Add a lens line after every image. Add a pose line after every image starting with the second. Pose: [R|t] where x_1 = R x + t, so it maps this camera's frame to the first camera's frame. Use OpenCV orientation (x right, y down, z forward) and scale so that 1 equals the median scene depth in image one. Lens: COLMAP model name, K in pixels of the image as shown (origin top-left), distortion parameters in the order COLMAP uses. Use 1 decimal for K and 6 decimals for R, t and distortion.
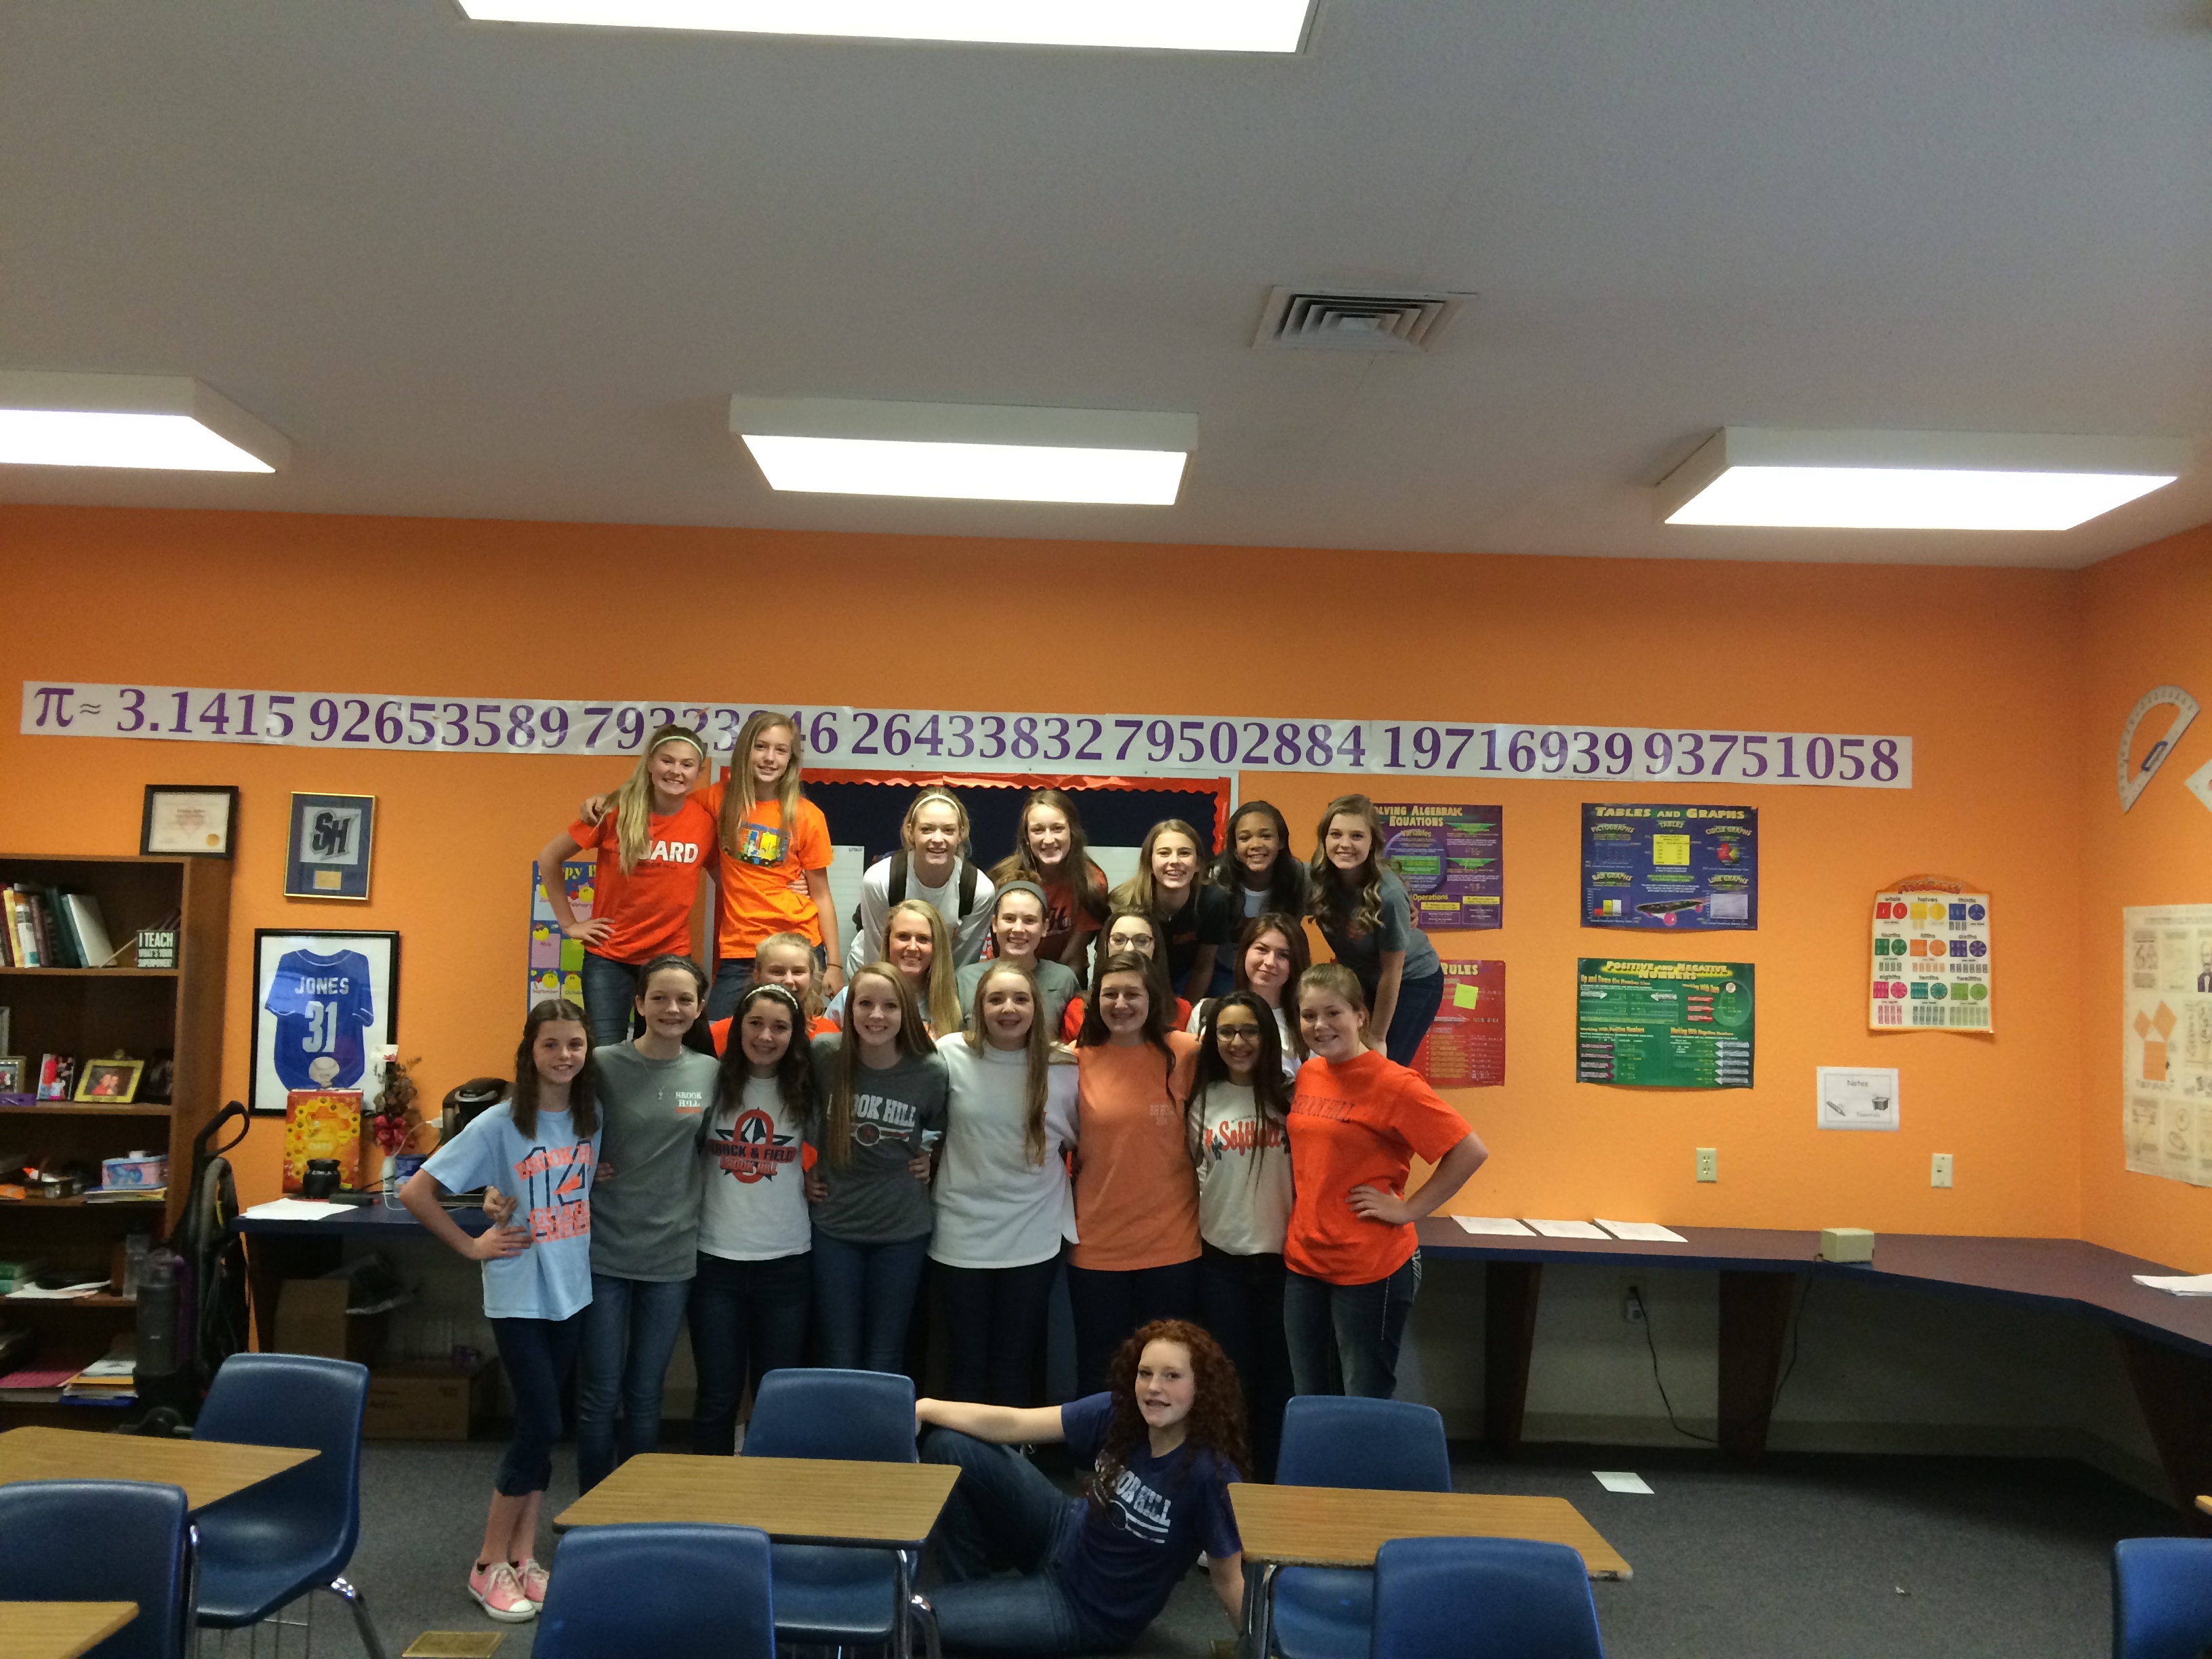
lens RADIAL K [[1881.2, 0, 1101.2], [0, 1881.2, 850.1], [0, 0, 1]] dist [0.085499, -0.121658]
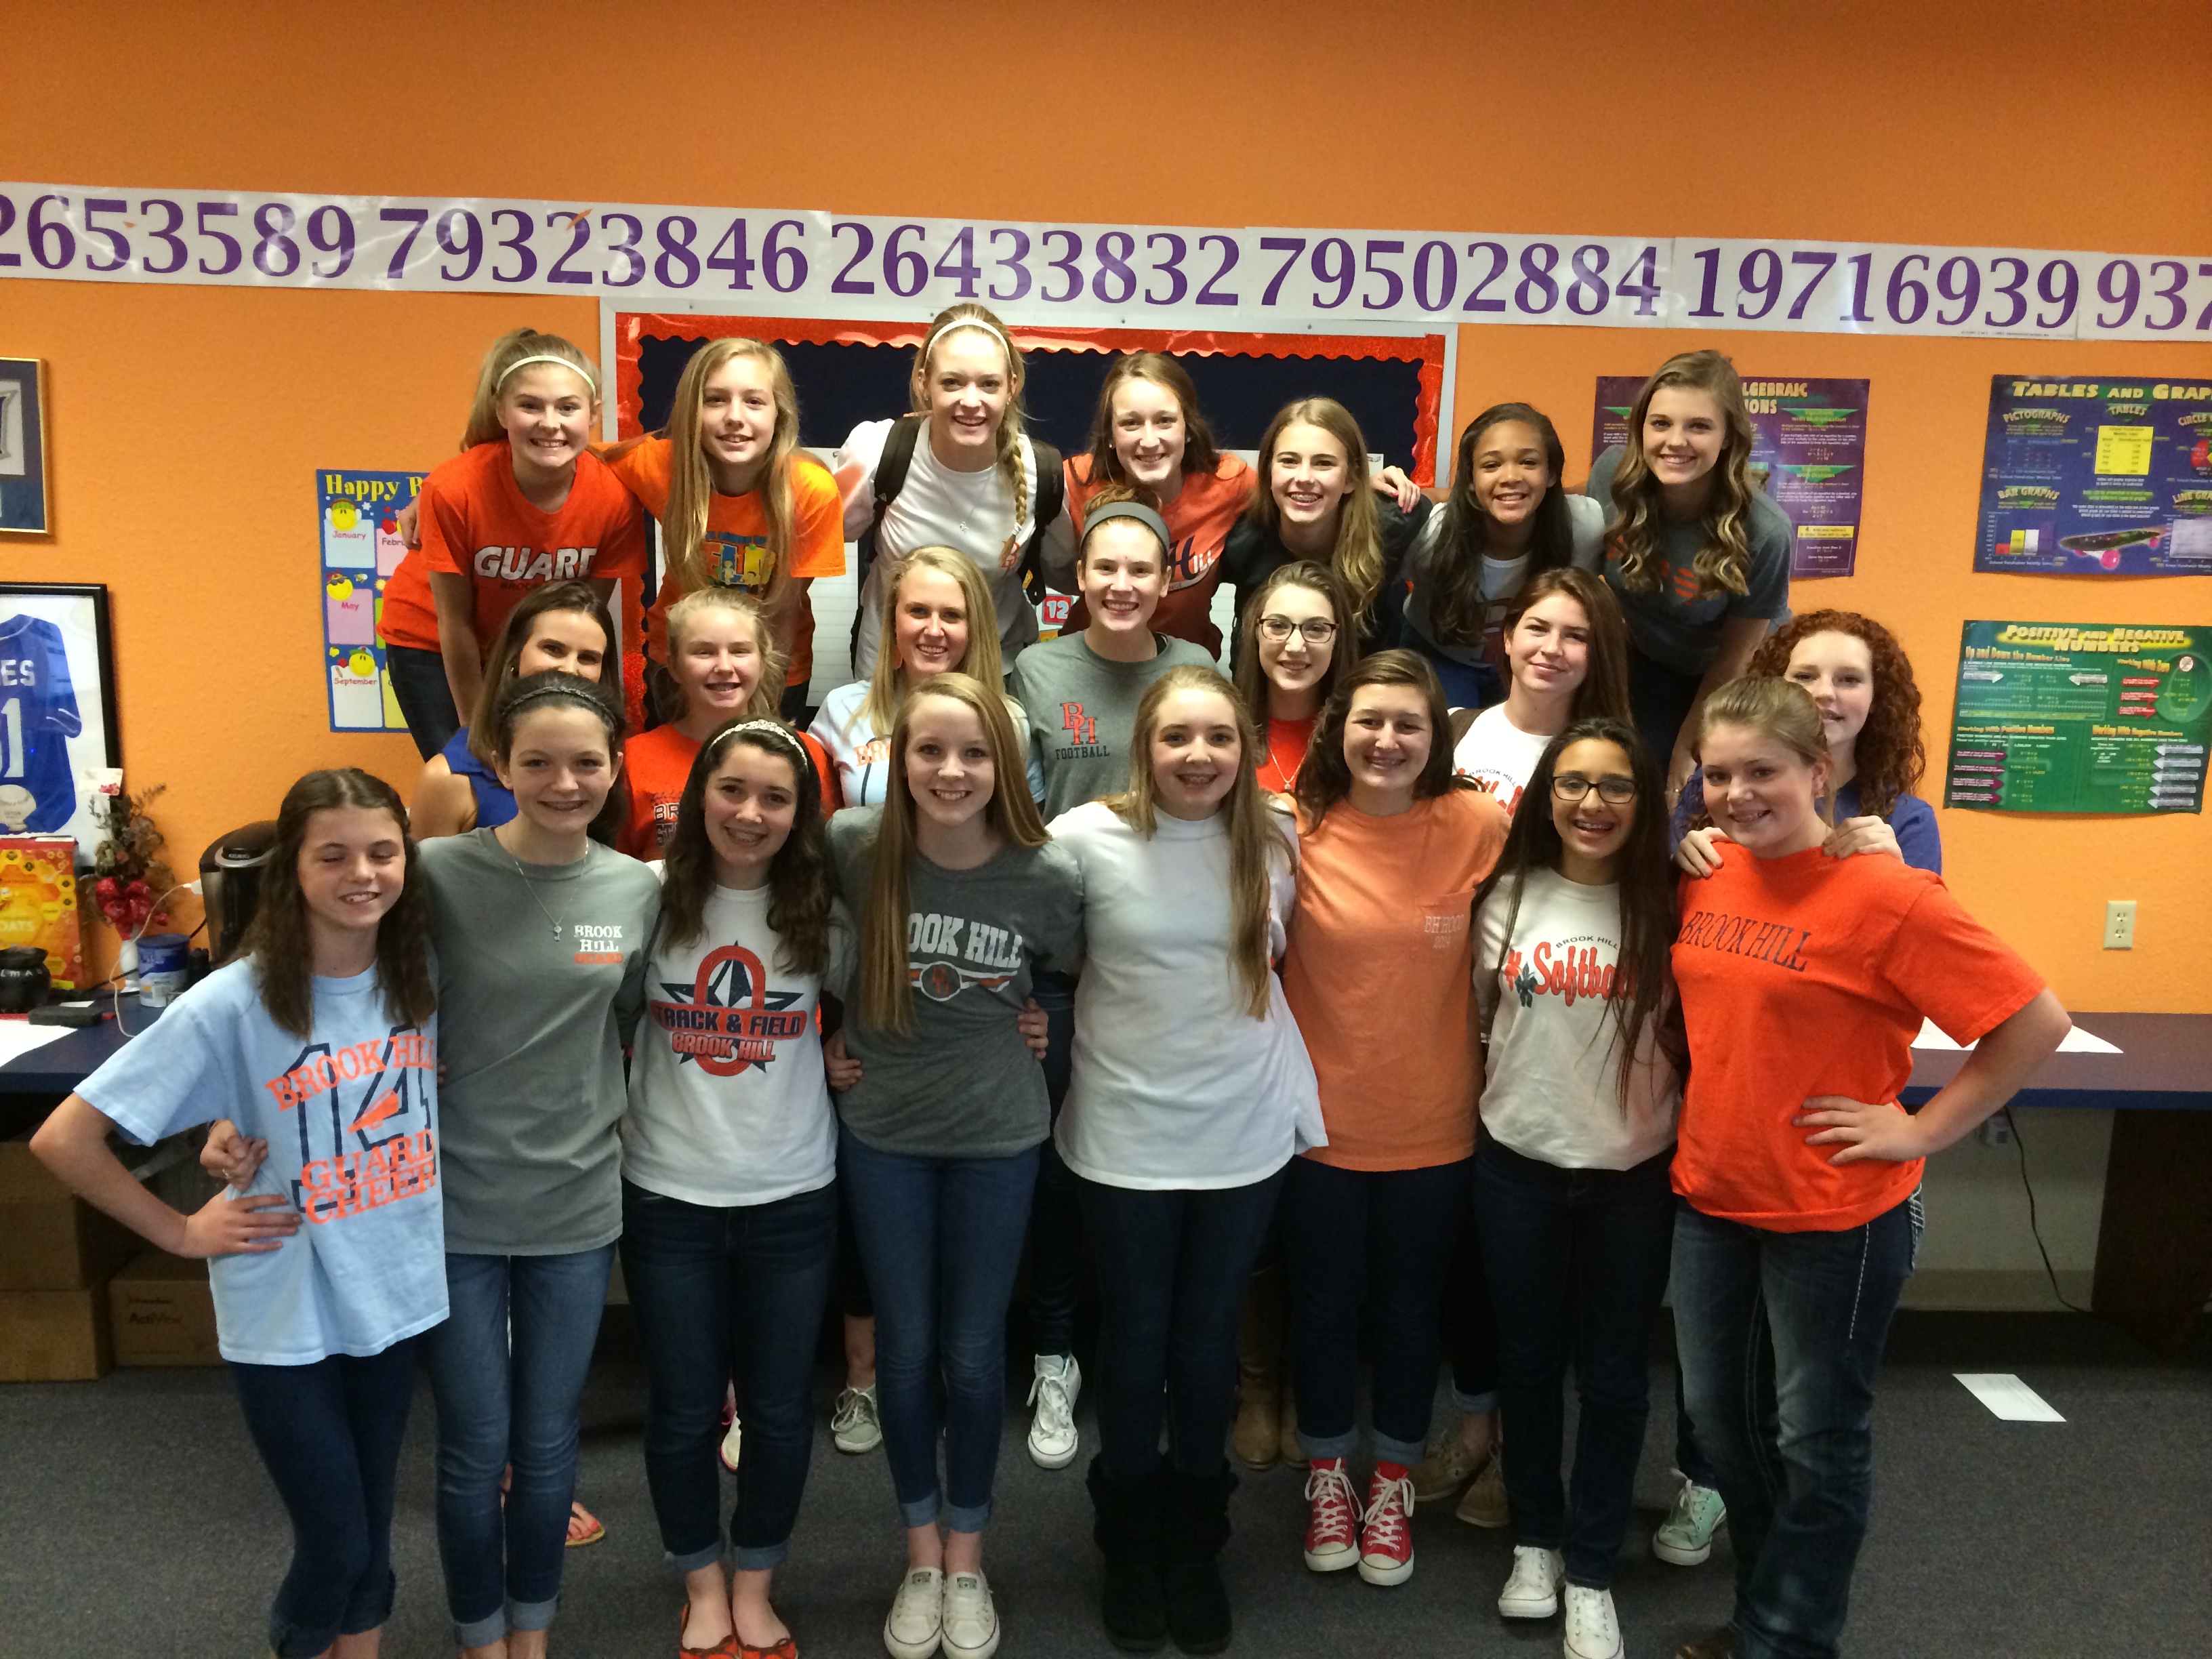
lens RADIAL K [[1881.2, 0, 1101.2], [0, 1881.2, 850.1], [0, 0, 1]] dist [0.085499, -0.121658]
pose [[0.998454, -0.011675, 0.054350, -0.081329], [0.000173, 0.978344, 0.206985, -0.001541], [-0.055589, -0.206656, 0.976833, 0.359309]]
